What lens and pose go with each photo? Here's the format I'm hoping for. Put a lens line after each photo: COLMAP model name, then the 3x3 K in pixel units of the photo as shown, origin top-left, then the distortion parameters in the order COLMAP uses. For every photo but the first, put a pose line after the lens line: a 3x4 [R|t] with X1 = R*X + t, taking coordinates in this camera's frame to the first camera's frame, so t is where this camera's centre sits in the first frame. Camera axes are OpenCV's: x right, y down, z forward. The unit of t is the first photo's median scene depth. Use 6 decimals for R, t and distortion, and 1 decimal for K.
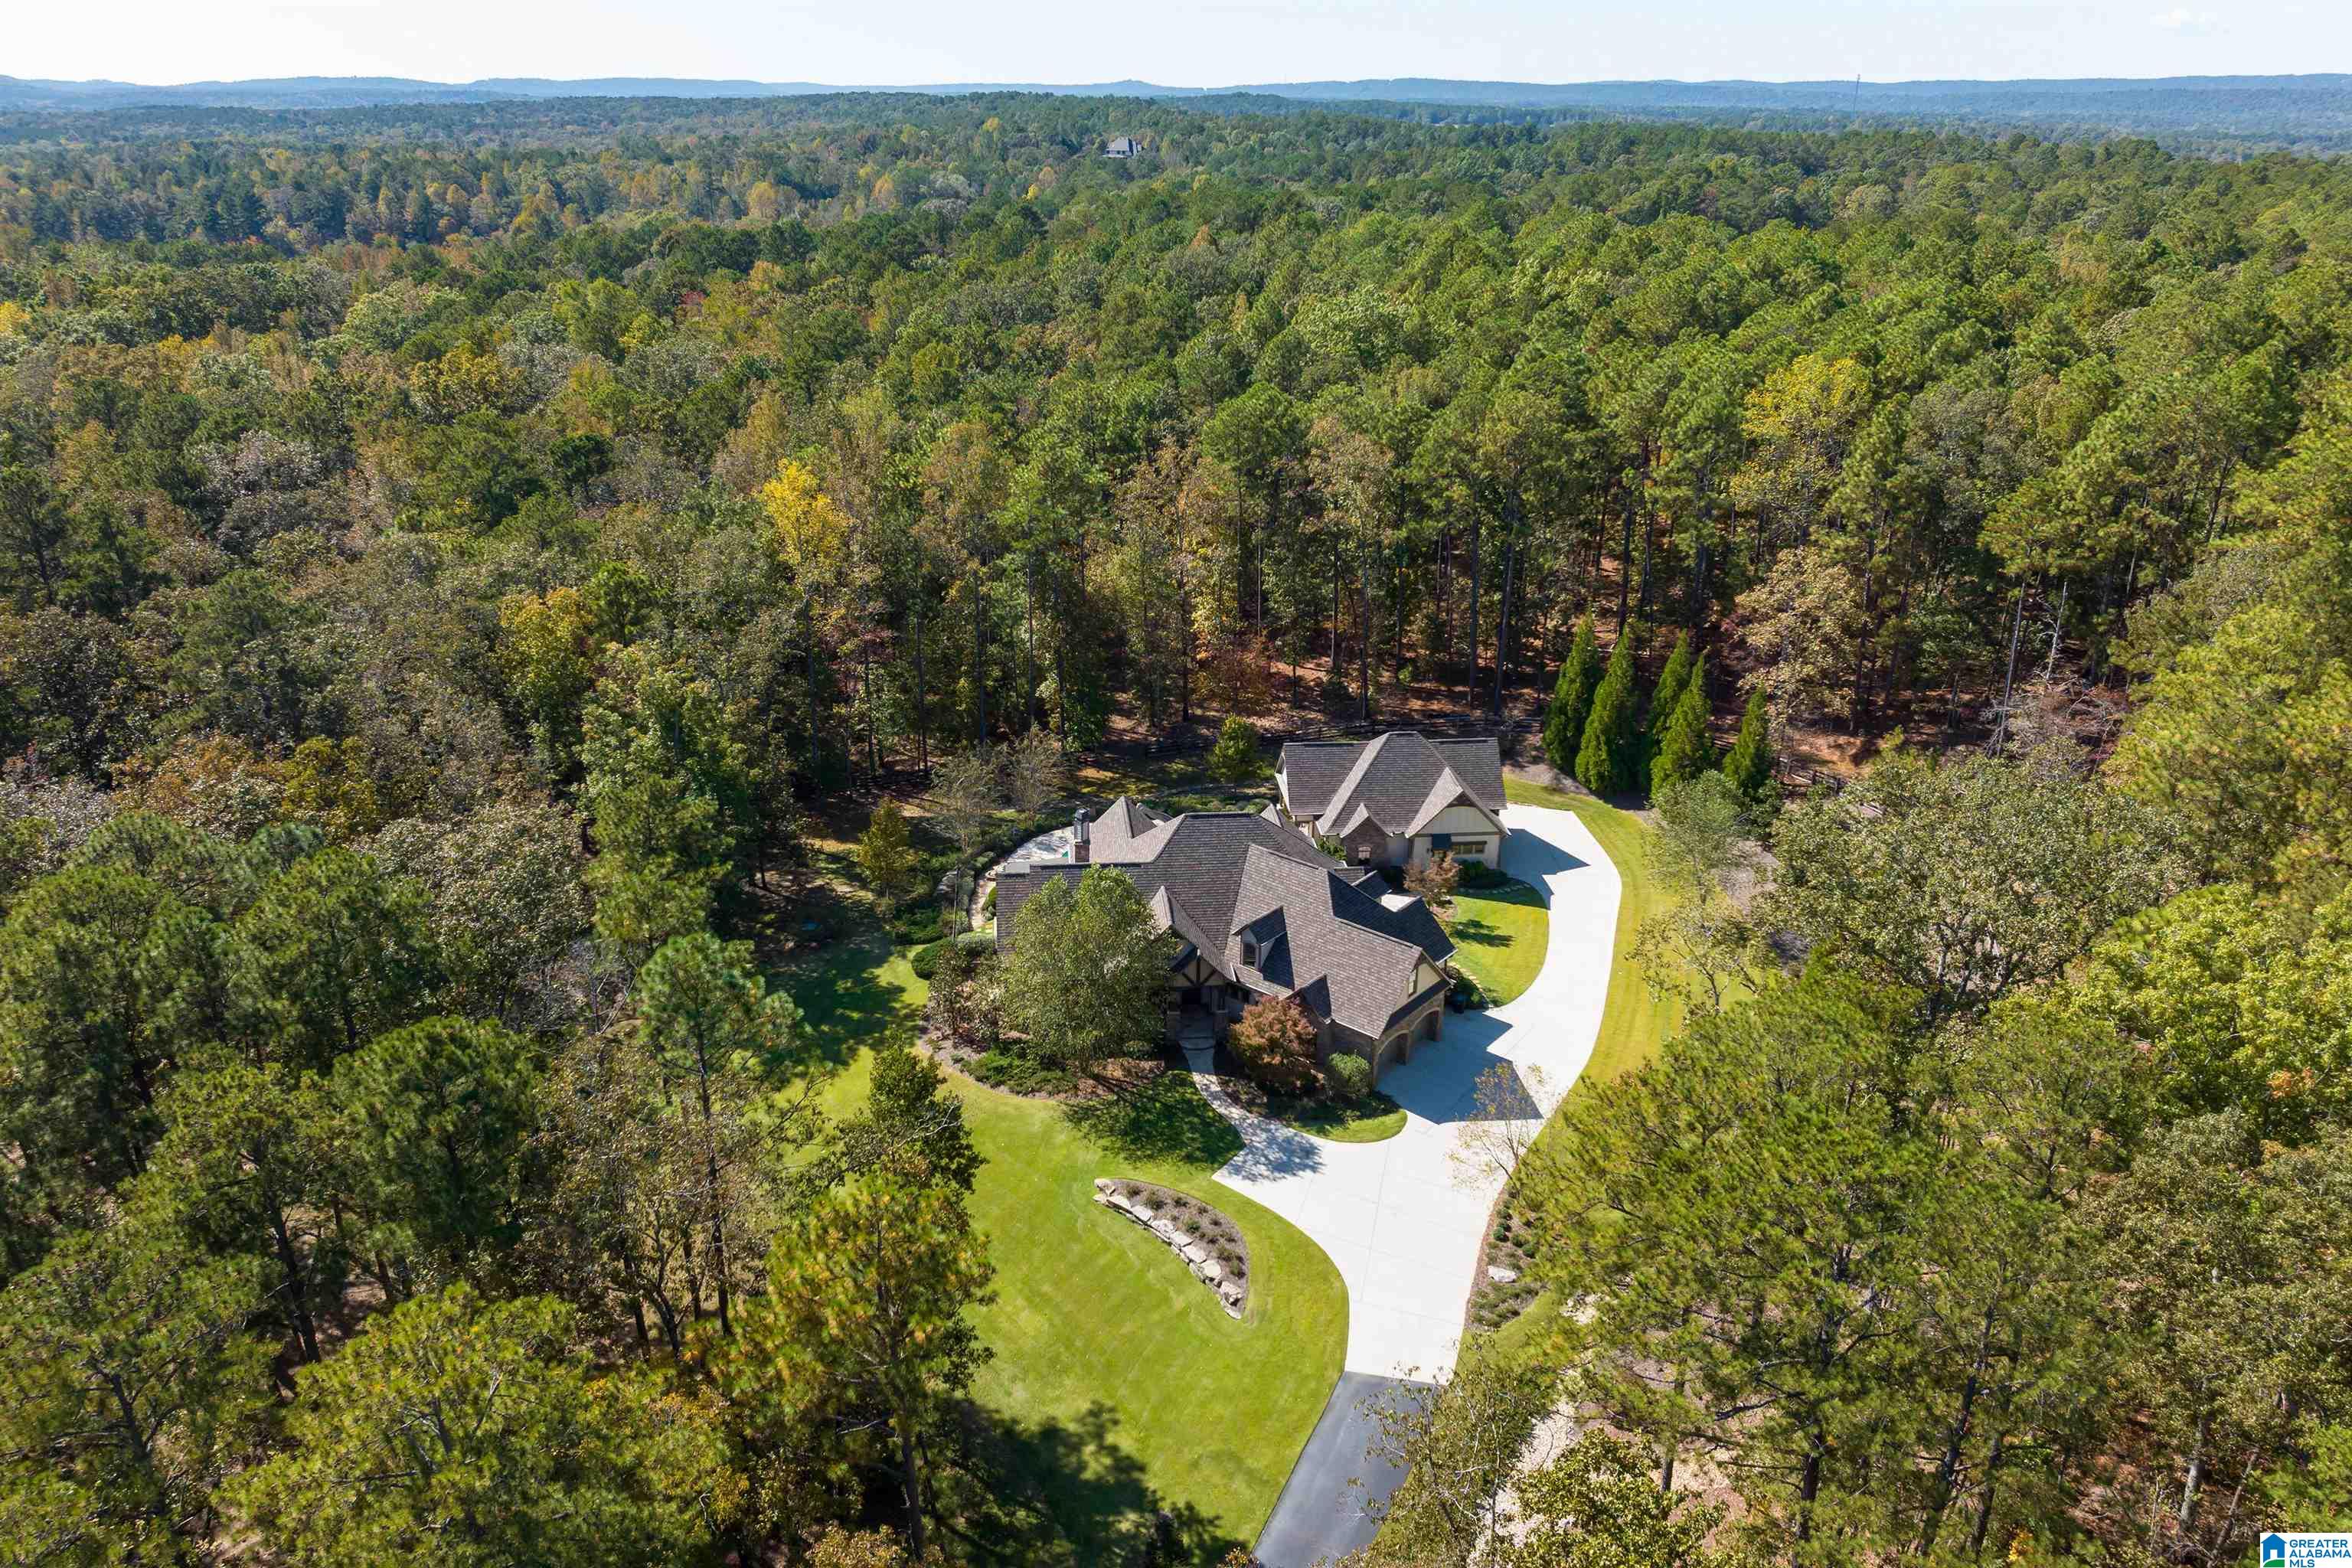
lens RADIAL K [[1669.3, 0, 1182.5], [0, 1669.3, 806.7], [0, 0, 1]] dist [-0.034210, -0.000238]
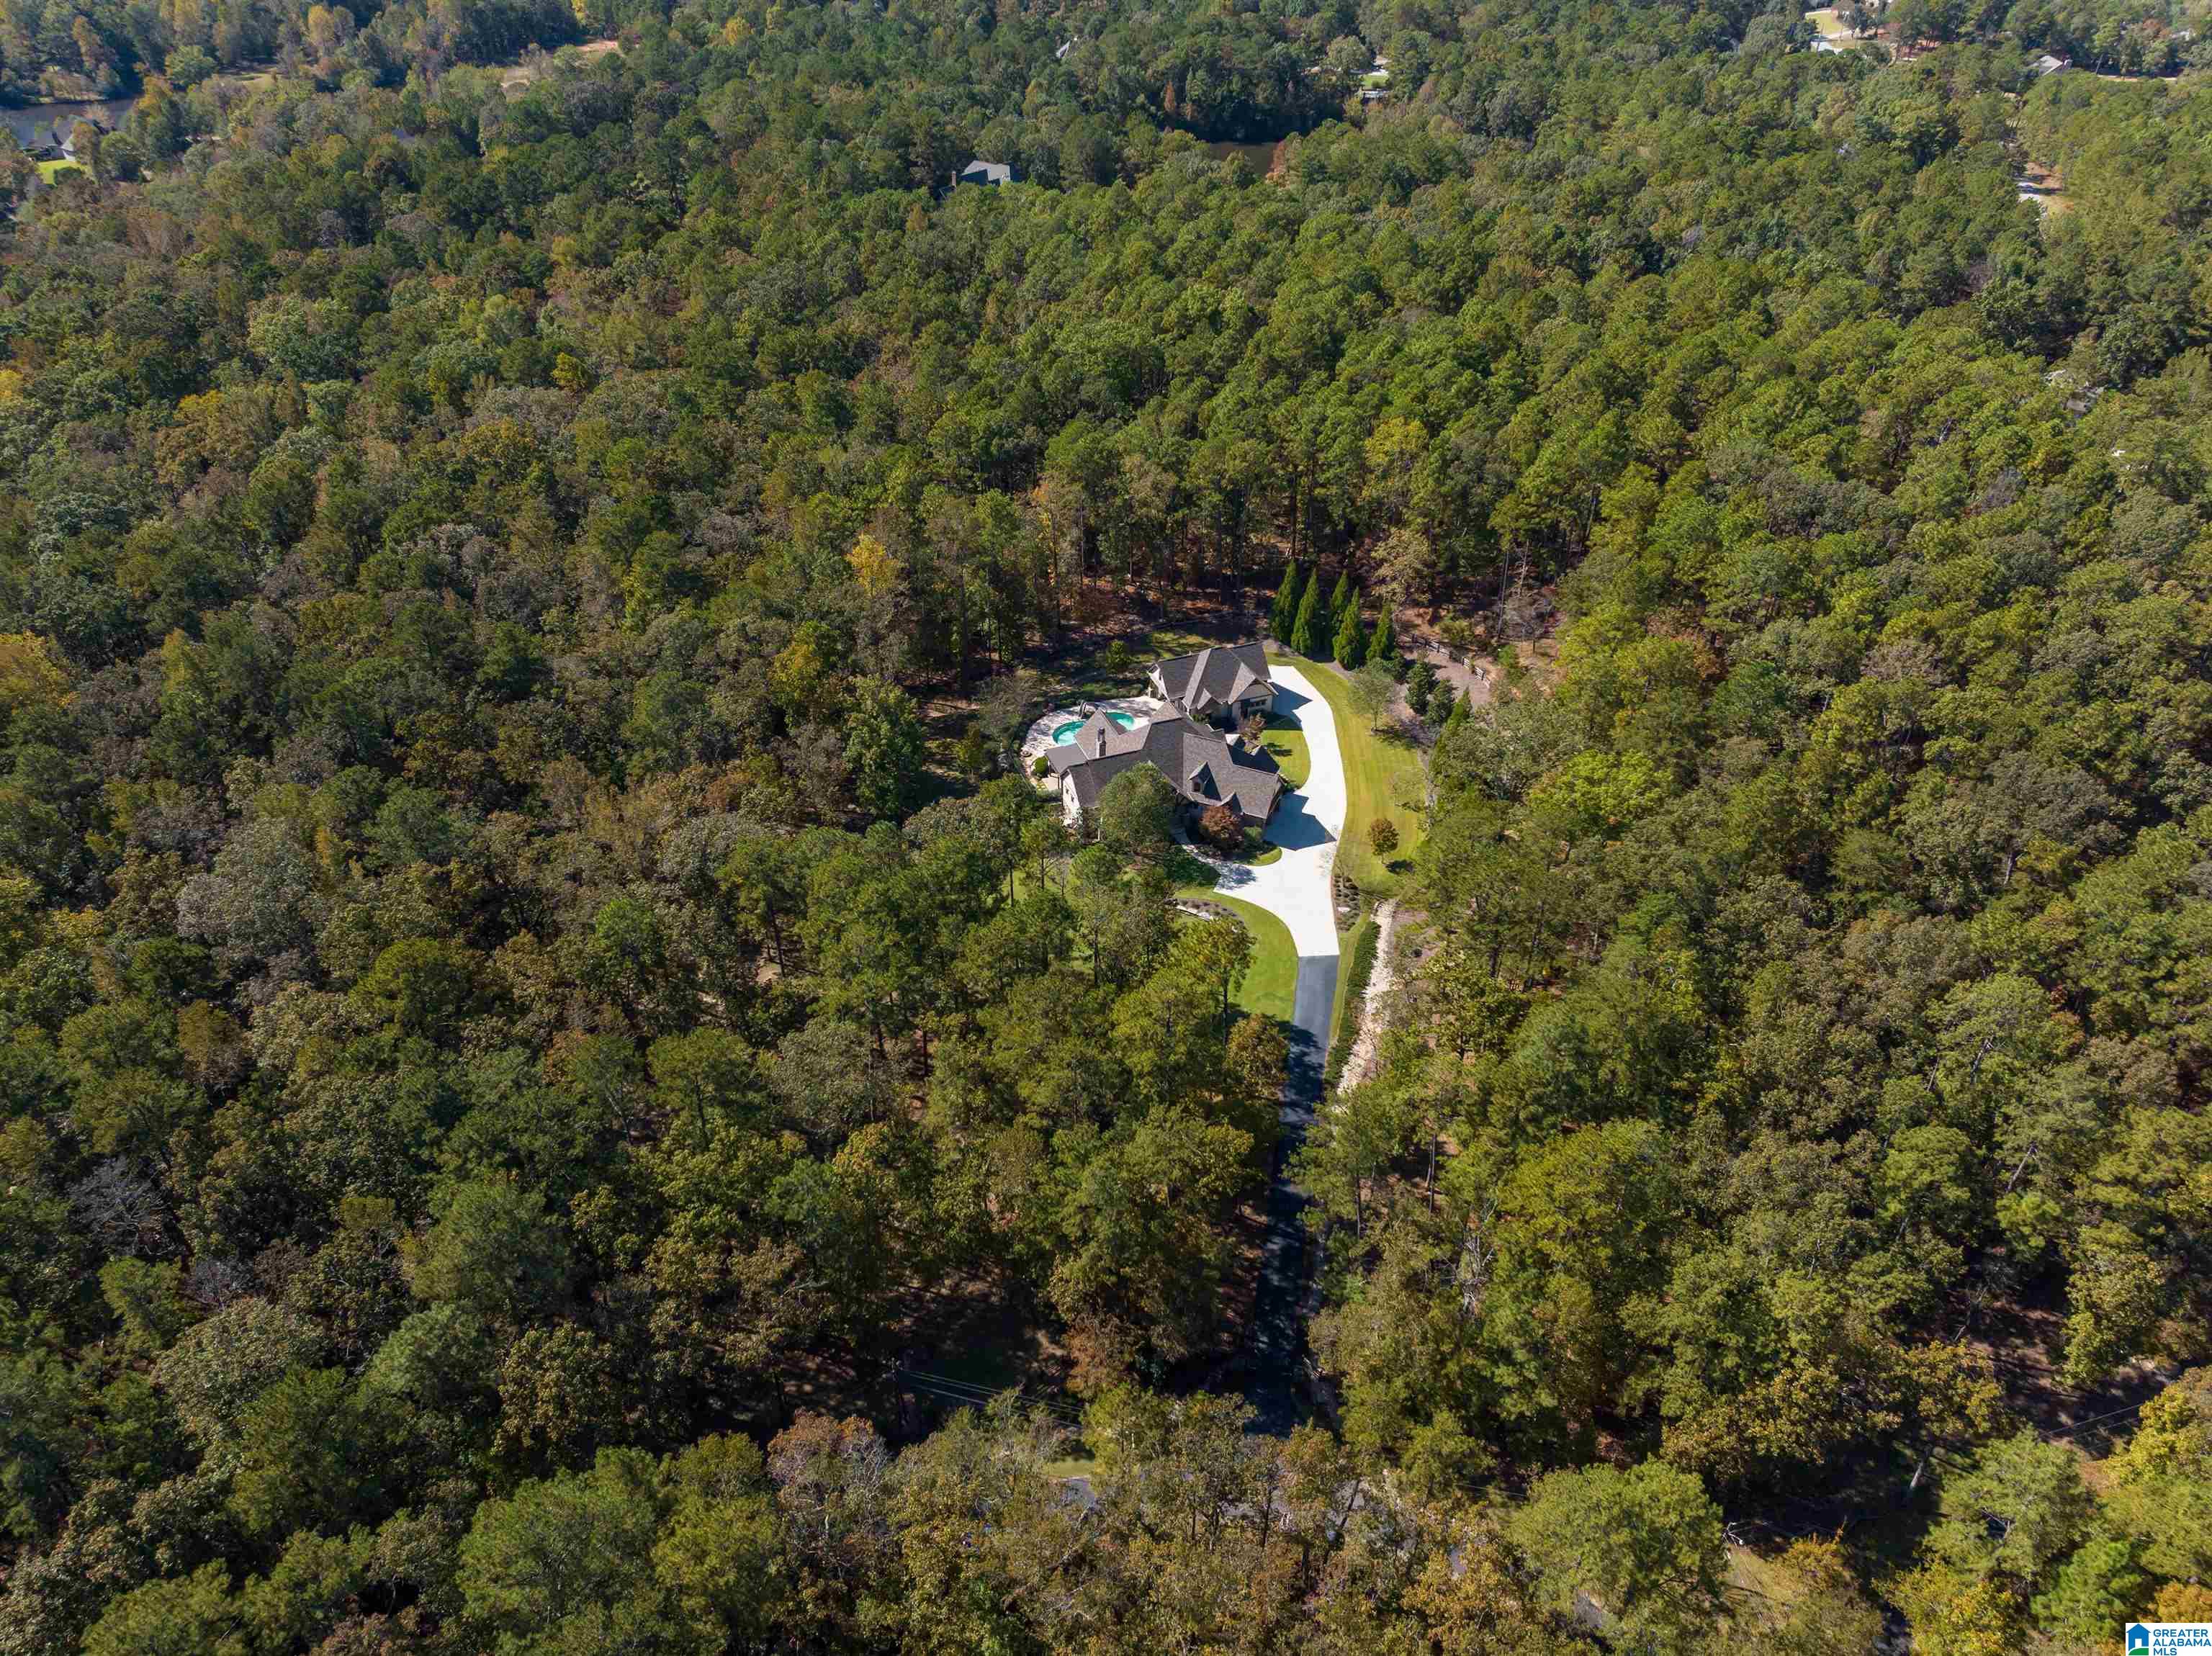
lens RADIAL K [[1571.3, 0, 1106.0], [0, 1571.3, 828.0], [0, 0, 1]] dist [-0.038604, 0.011588]
pose [[0.962073, -0.162169, 0.219354, -0.428191], [0.110922, 0.967193, 0.228548, -0.274199], [-0.249221, -0.195549, 0.948499, -0.738534]]
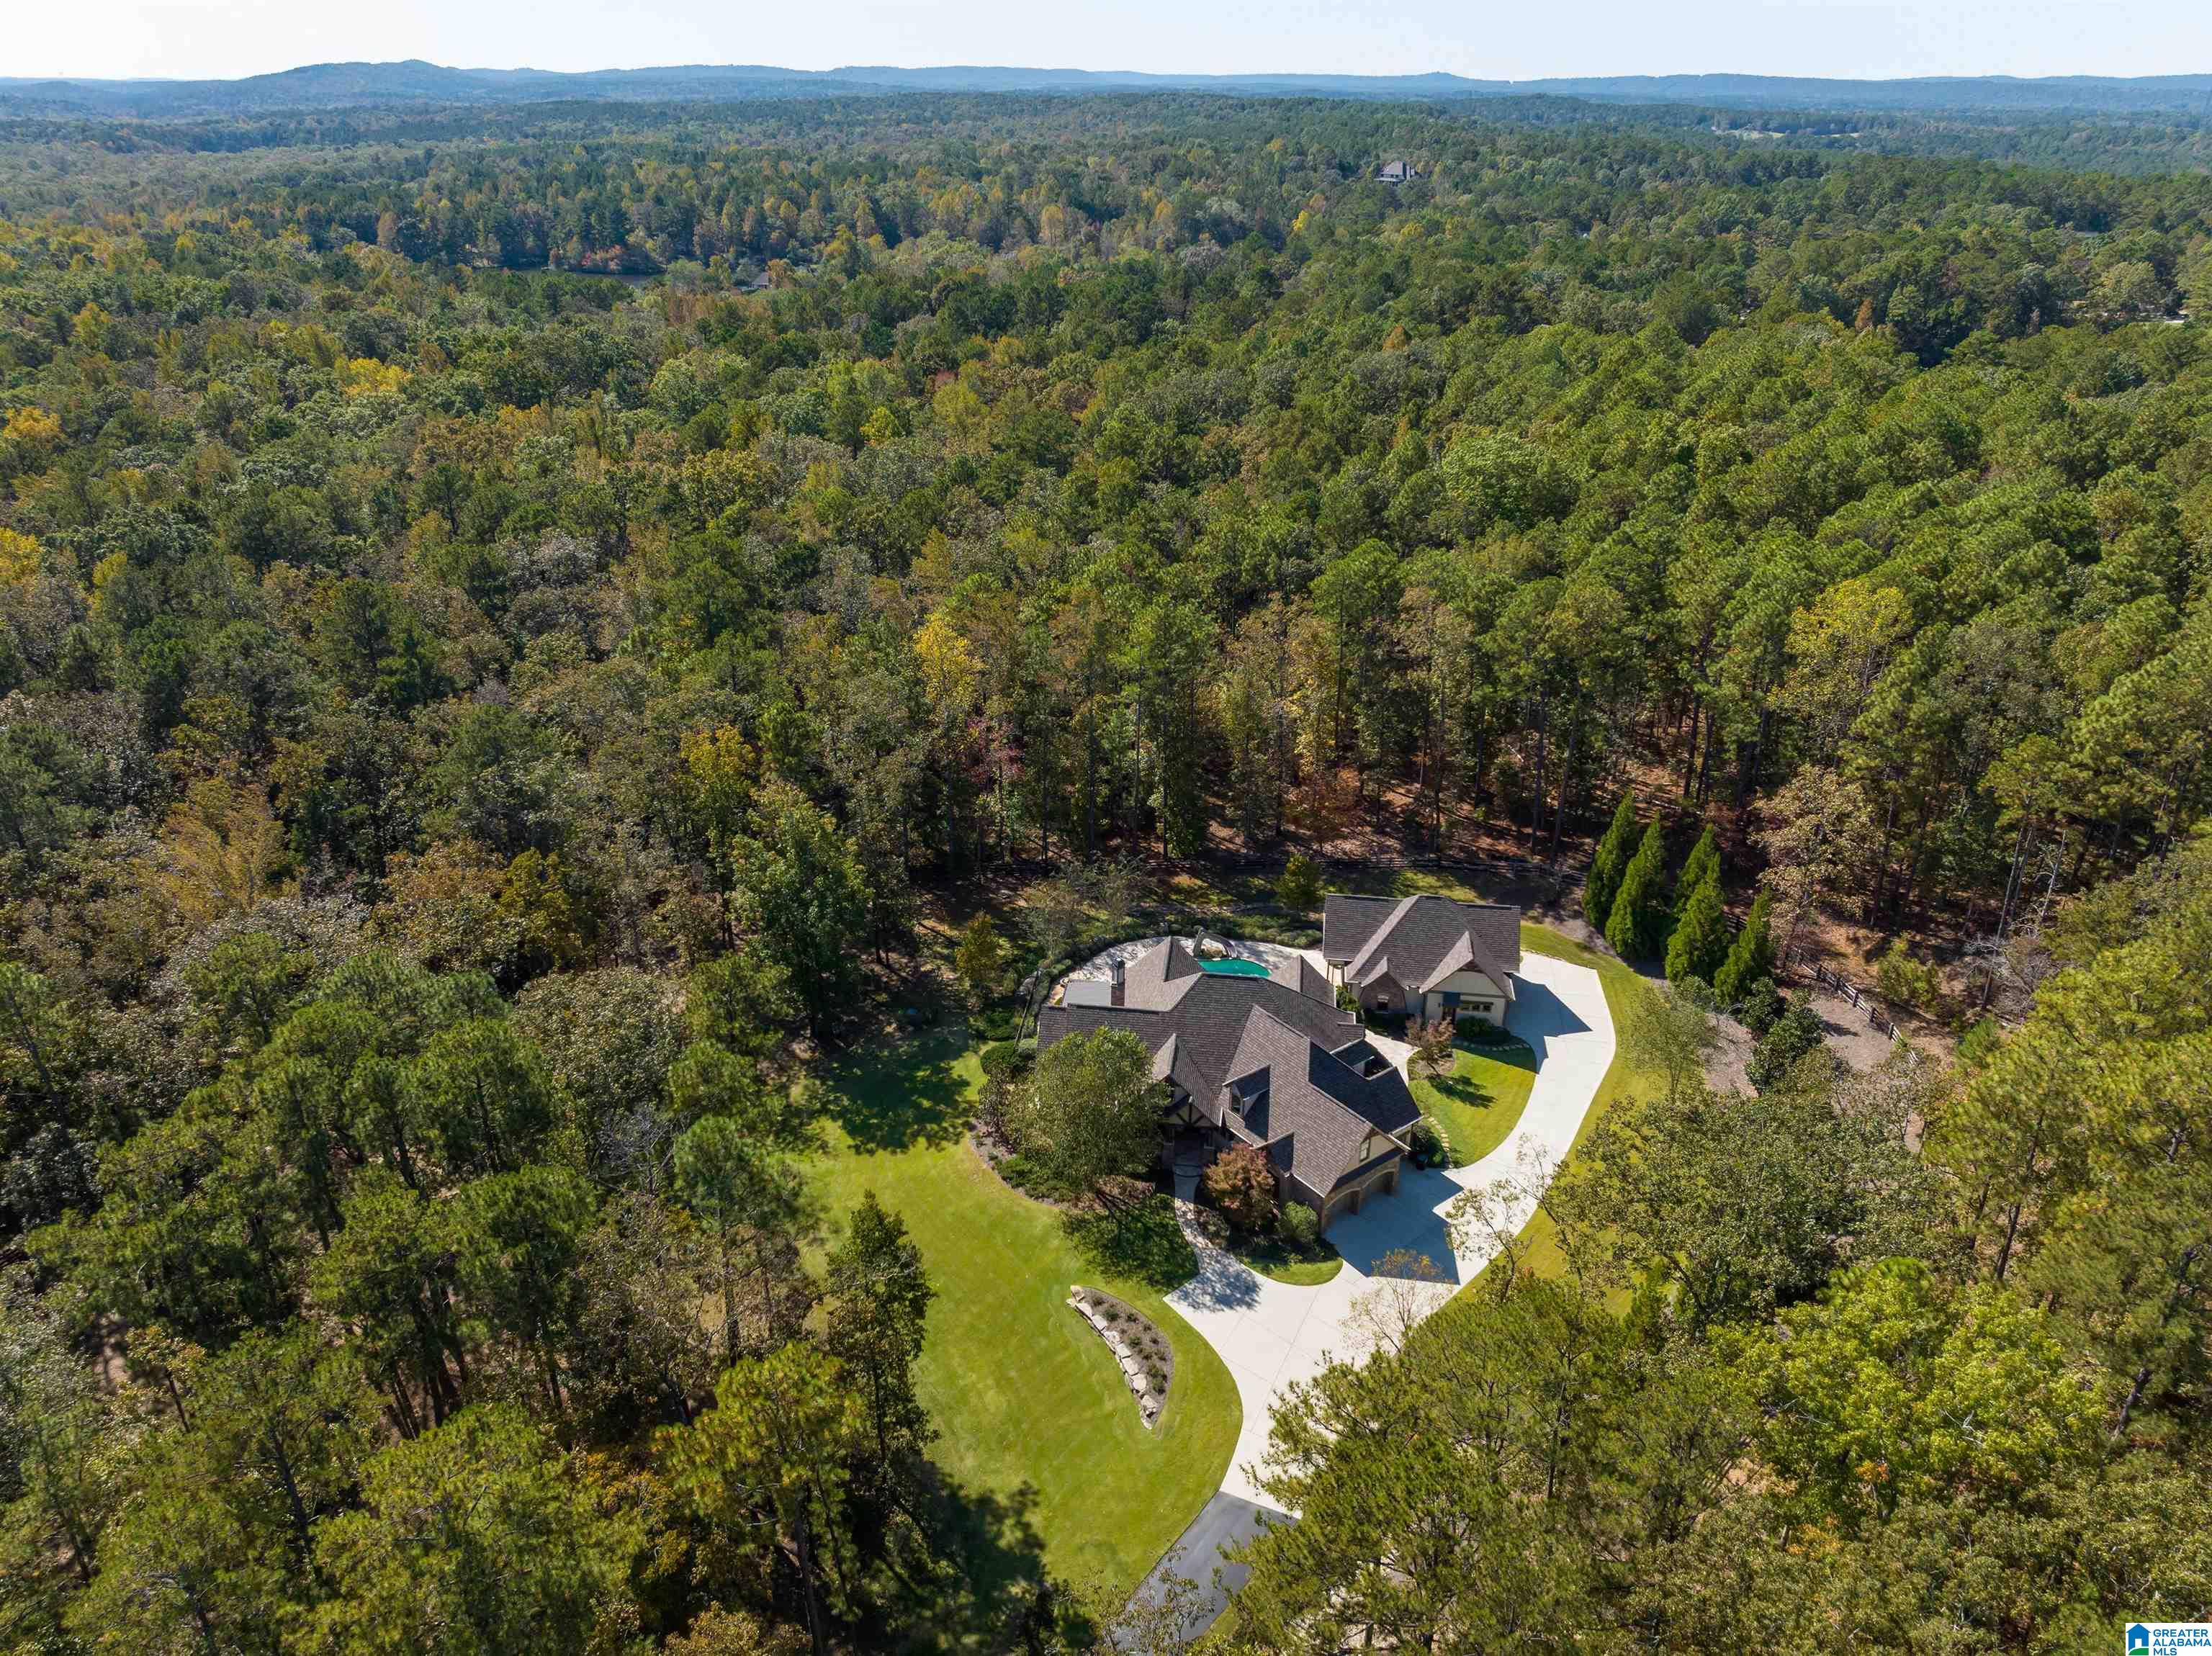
lens RADIAL K [[1571.3, 0, 1106.0], [0, 1571.3, 828.0], [0, 0, 1]] dist [-0.038604, 0.011588]
pose [[0.975987, 0.094583, -0.196220, 0.121811], [-0.086542, 0.995034, 0.049178, -0.124666], [0.199897, -0.031016, 0.979326, -0.085671]]
